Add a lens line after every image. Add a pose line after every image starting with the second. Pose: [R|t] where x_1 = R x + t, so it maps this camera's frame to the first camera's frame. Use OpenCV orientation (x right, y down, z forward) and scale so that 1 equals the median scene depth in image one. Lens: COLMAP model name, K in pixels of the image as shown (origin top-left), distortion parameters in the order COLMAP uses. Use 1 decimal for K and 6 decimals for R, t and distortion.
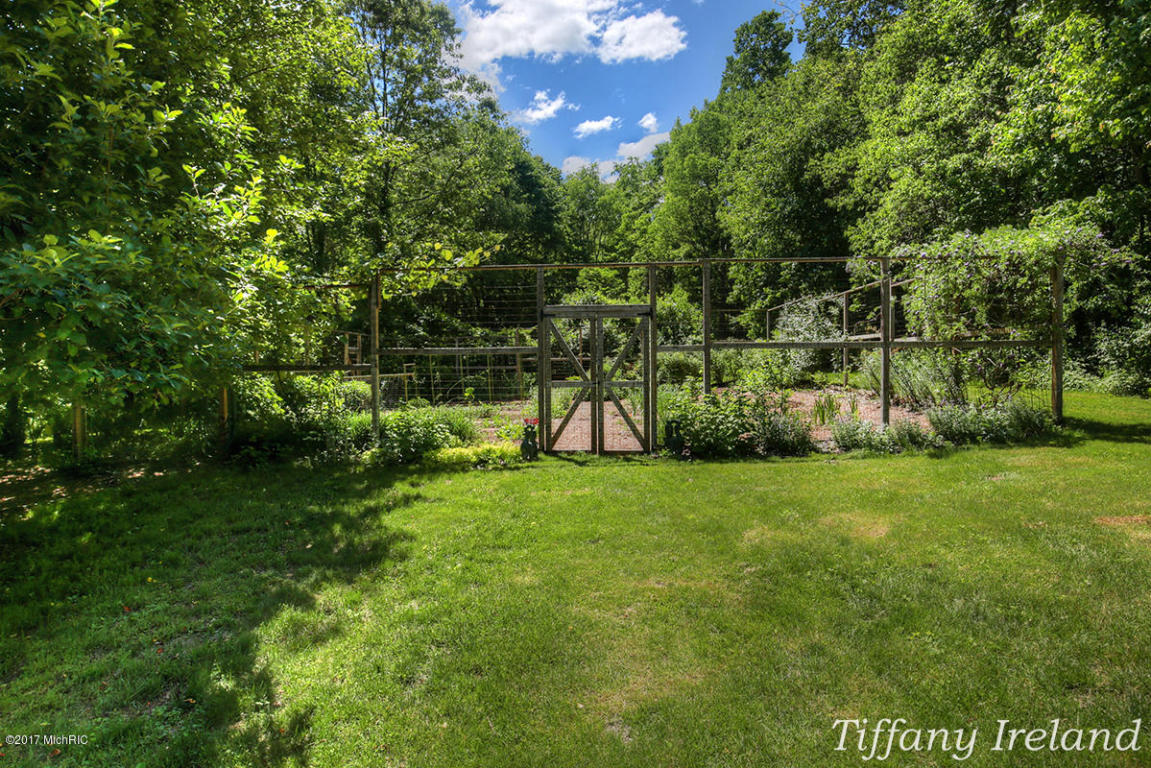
lens RADIAL K [[598.9, 0, 575.5], [0, 598.9, 384.0], [0, 0, 1]] dist [0.000595, 0.000020]
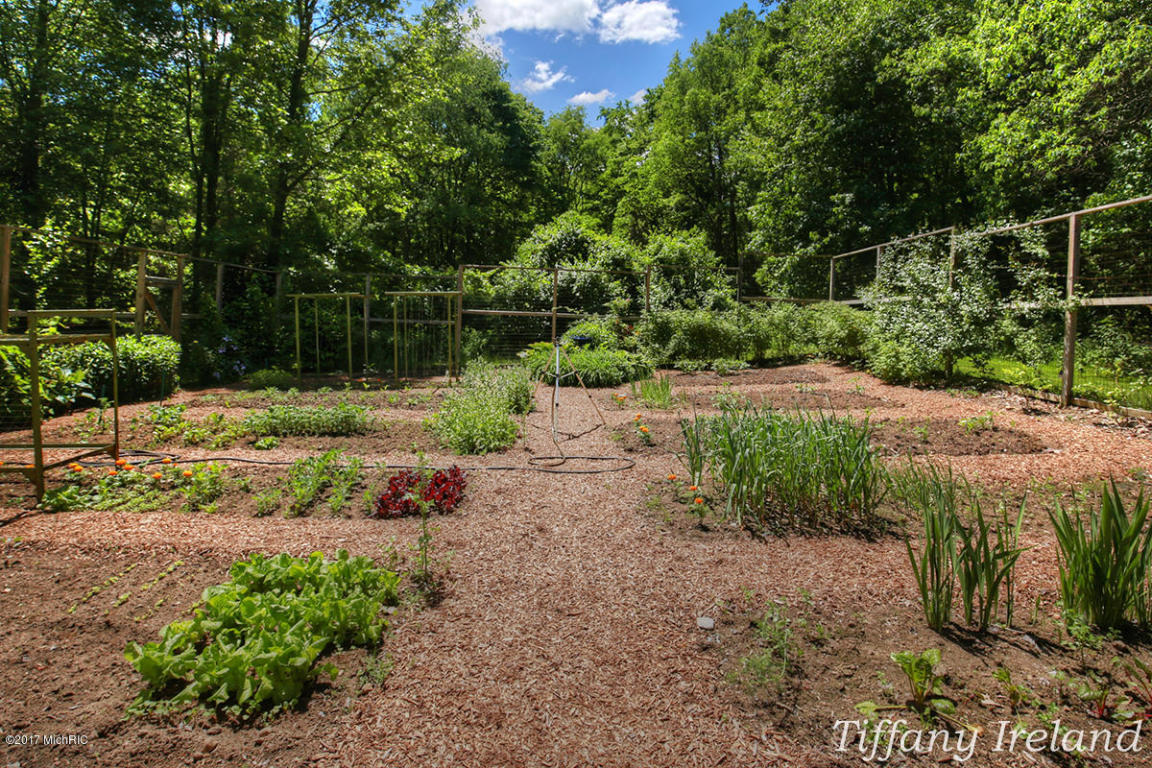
lens RADIAL K [[527.5, 0, 576.0], [0, 527.5, 384.0], [0, 0, 1]] dist [-0.040102, -0.000225]
pose [[0.997545, 0.043861, 0.054590, 0.002983], [-0.048251, 0.995472, 0.081904, -0.010690], [-0.050750, -0.084337, 0.995144, 0.310735]]
